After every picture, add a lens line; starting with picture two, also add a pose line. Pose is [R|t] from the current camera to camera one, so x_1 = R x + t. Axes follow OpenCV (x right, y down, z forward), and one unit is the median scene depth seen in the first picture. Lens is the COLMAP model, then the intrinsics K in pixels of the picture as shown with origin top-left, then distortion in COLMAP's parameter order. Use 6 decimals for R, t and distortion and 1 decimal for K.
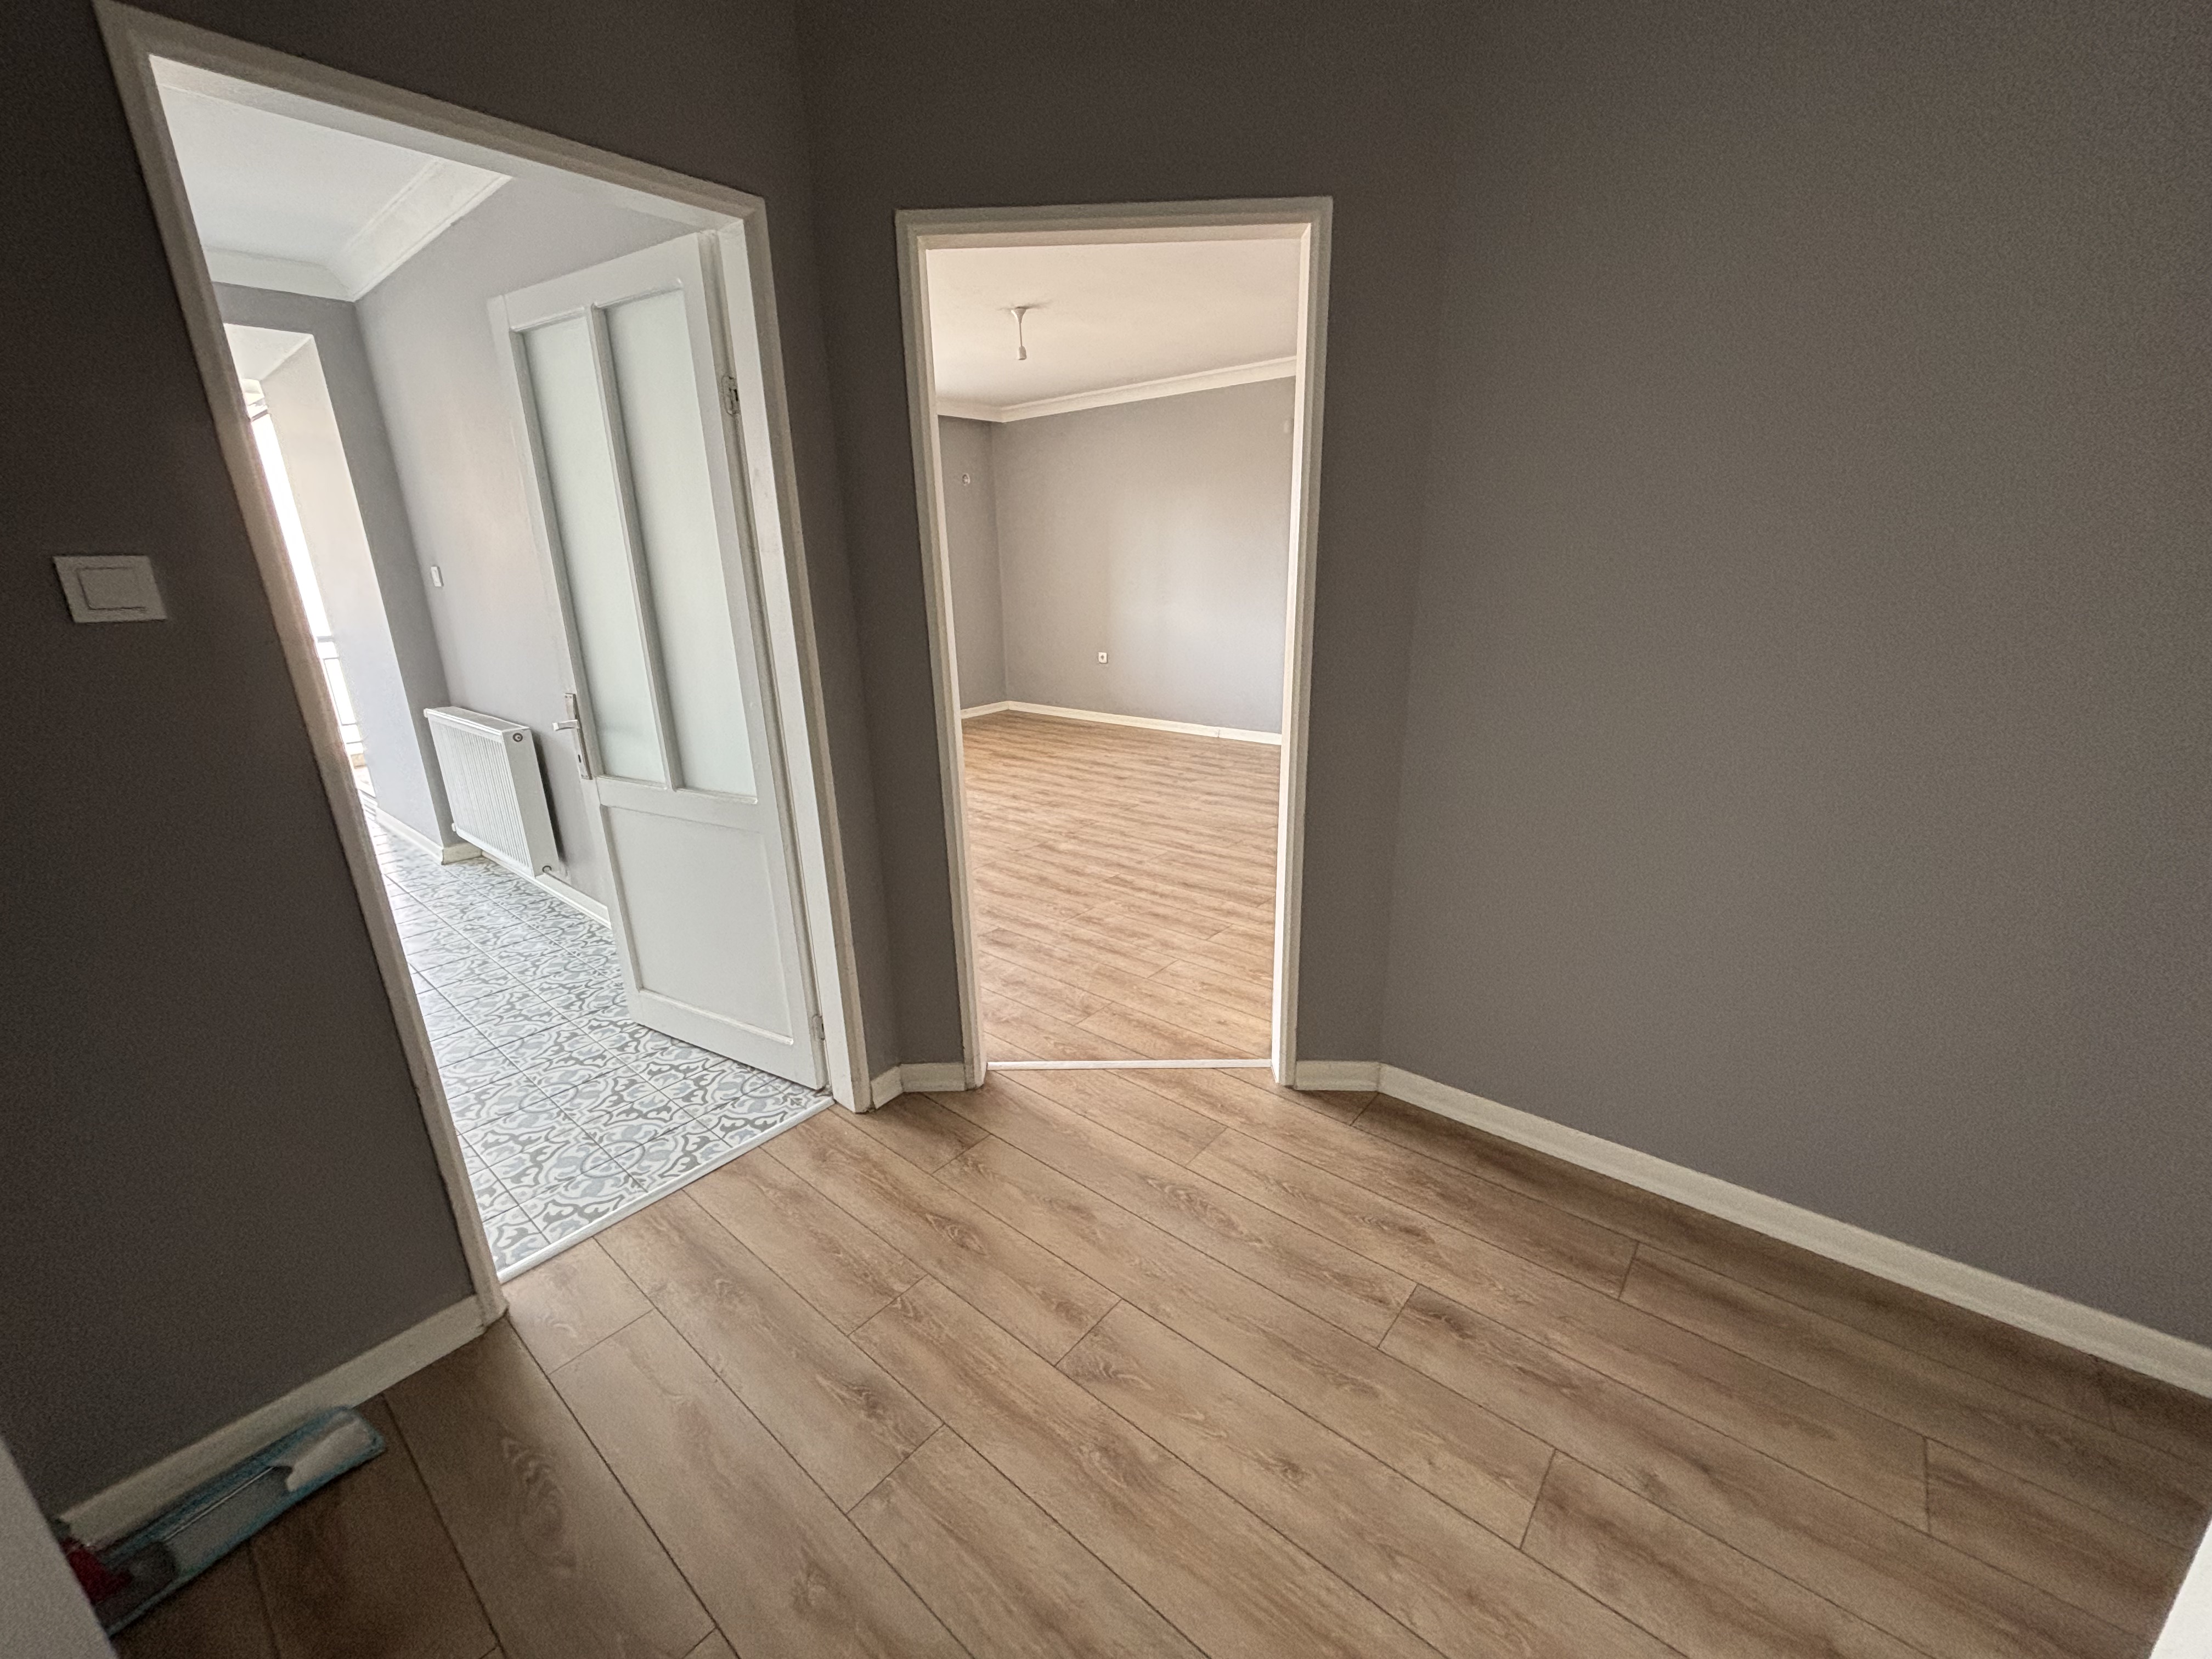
lens RADIAL K [[892.7, 0, 1106.0], [0, 892.7, 829.5], [0, 0, 1]] dist [0.001132, -0.000192]
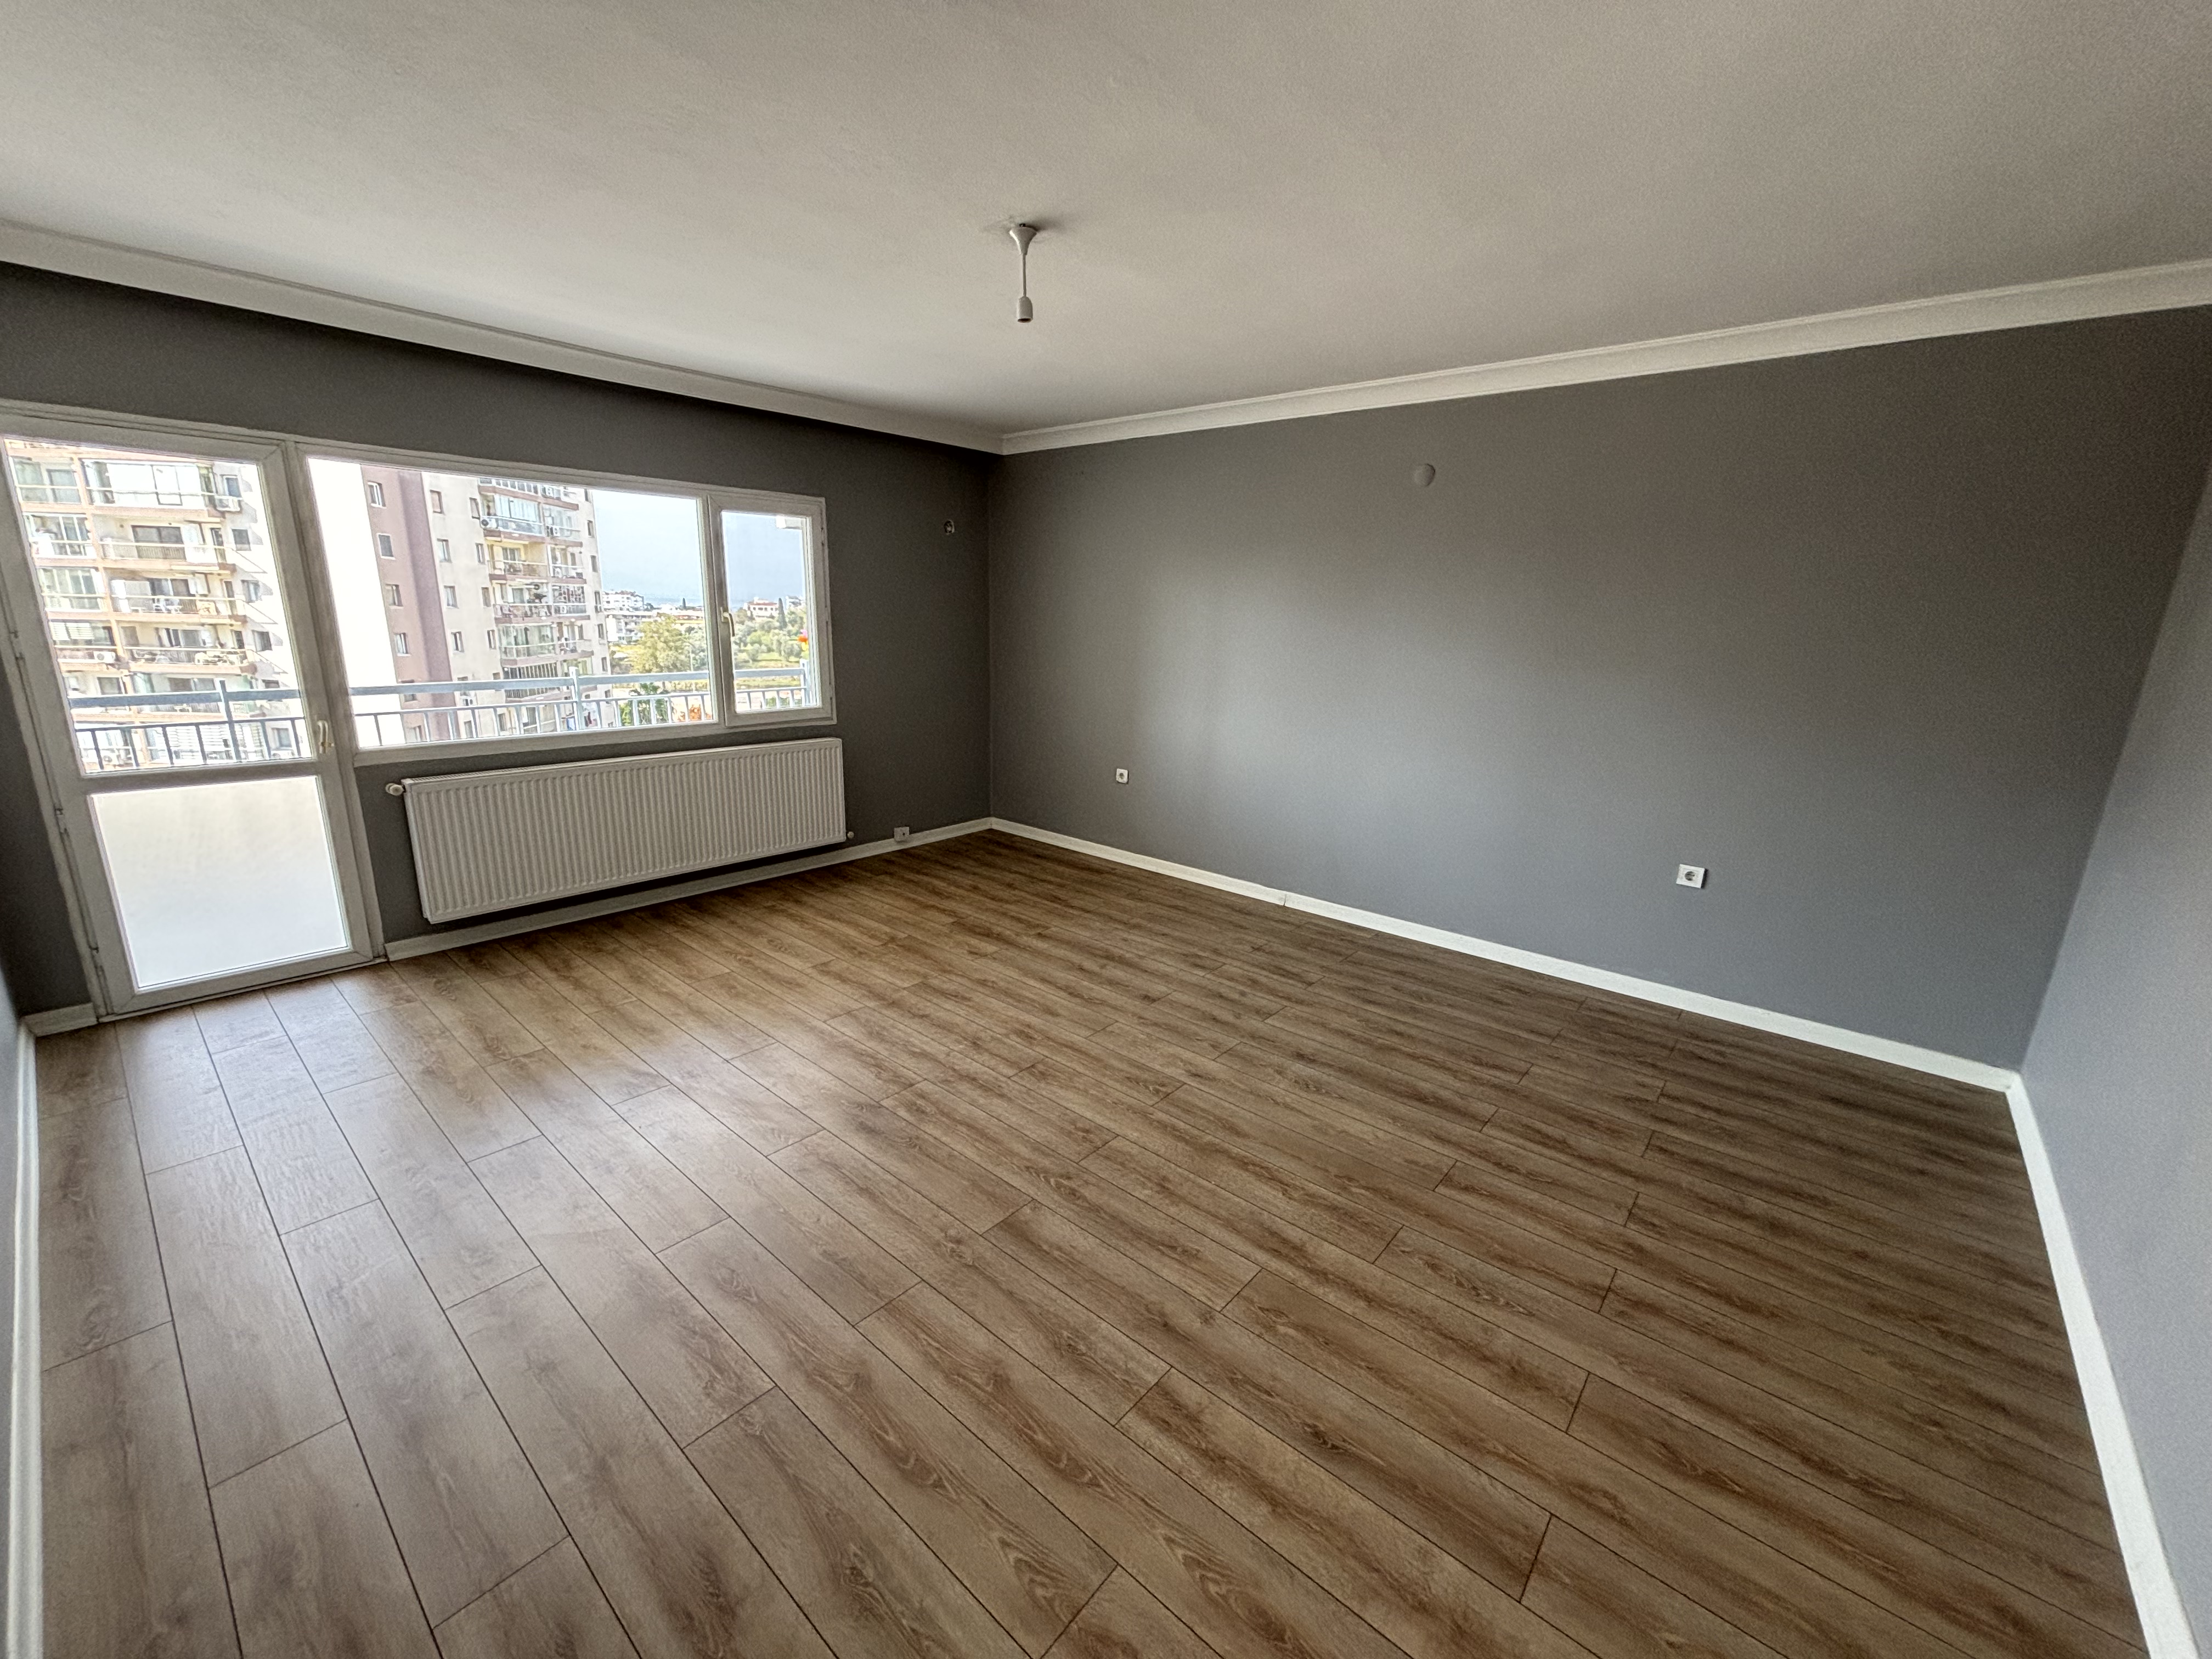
lens RADIAL K [[886.7, 0, 1106.0], [0, 886.7, 829.5], [0, 0, 1]] dist [0.036376, -0.020467]
pose [[0.998628, 0.052098, 0.005249, -0.025107], [-0.051756, 0.997306, -0.051989, -0.151755], [-0.007944, 0.051646, 0.998634, 0.388971]]
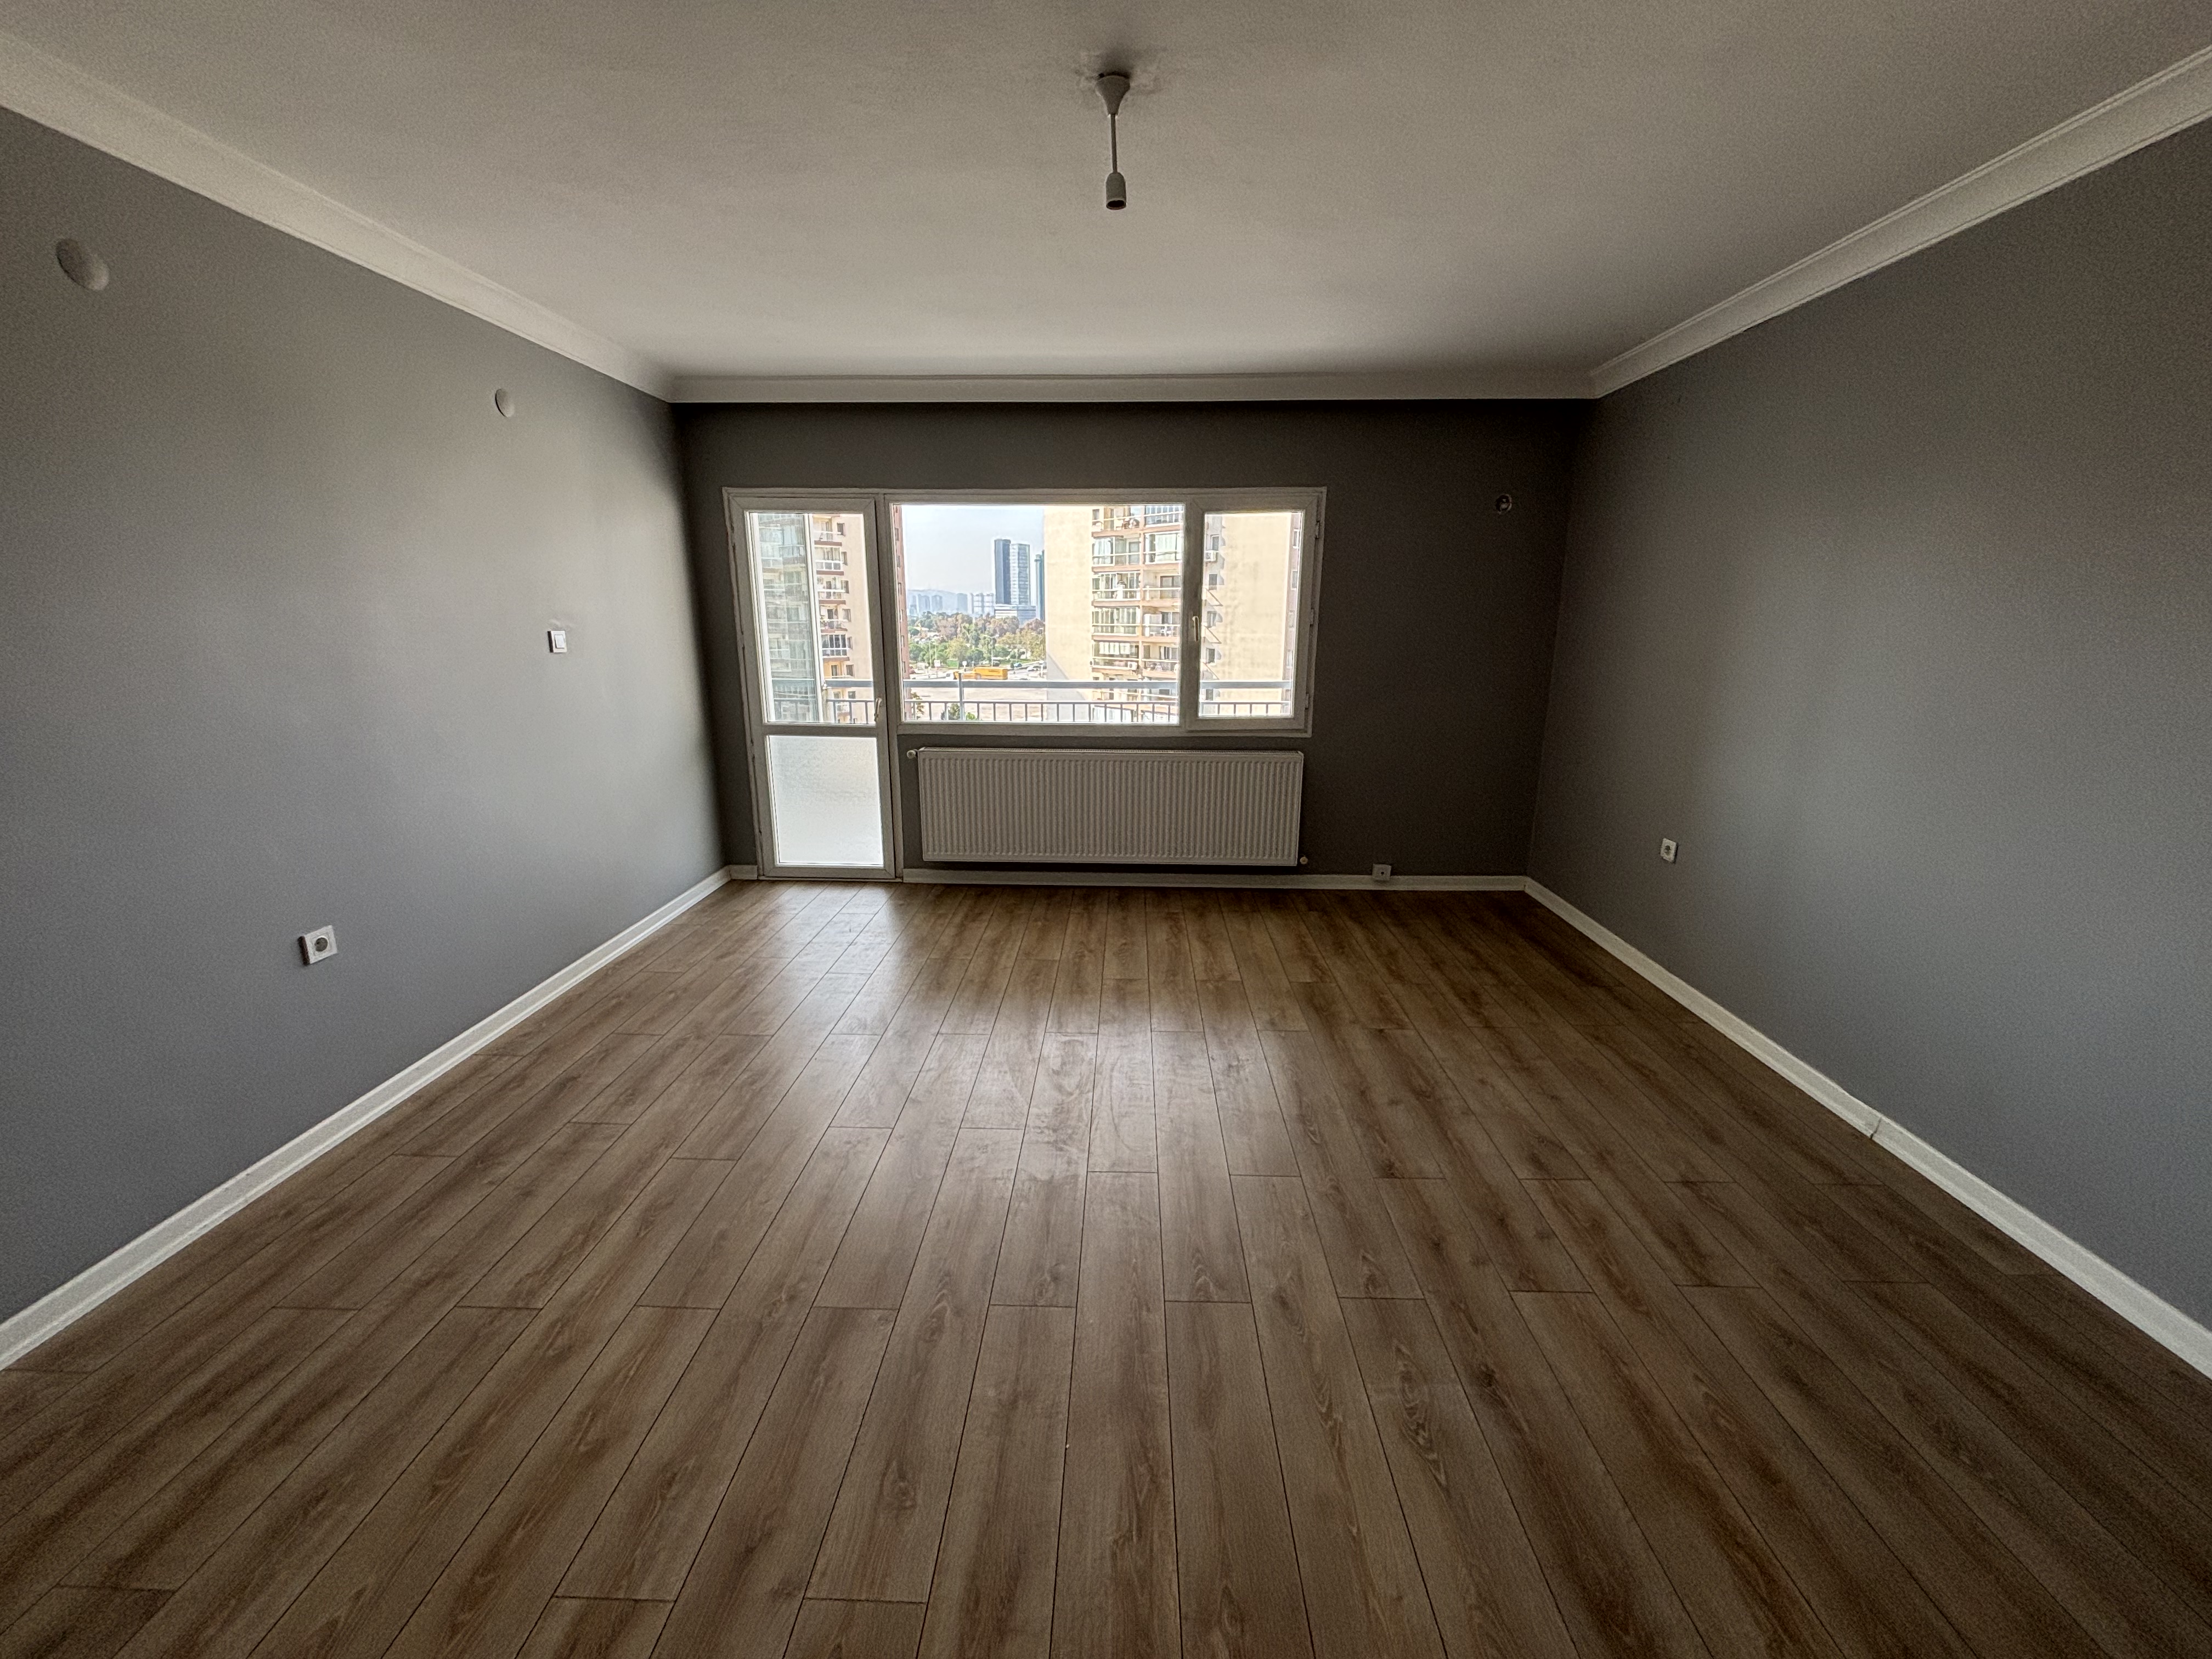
lens RADIAL K [[892.7, 0, 1106.0], [0, 892.7, 829.5], [0, 0, 1]] dist [0.001132, -0.000192]
pose [[0.619771, 0.211369, -0.755782, 0.231783], [-0.248241, 0.966399, 0.066706, -0.220530], [0.744487, 0.146274, 0.651417, 0.639450]]
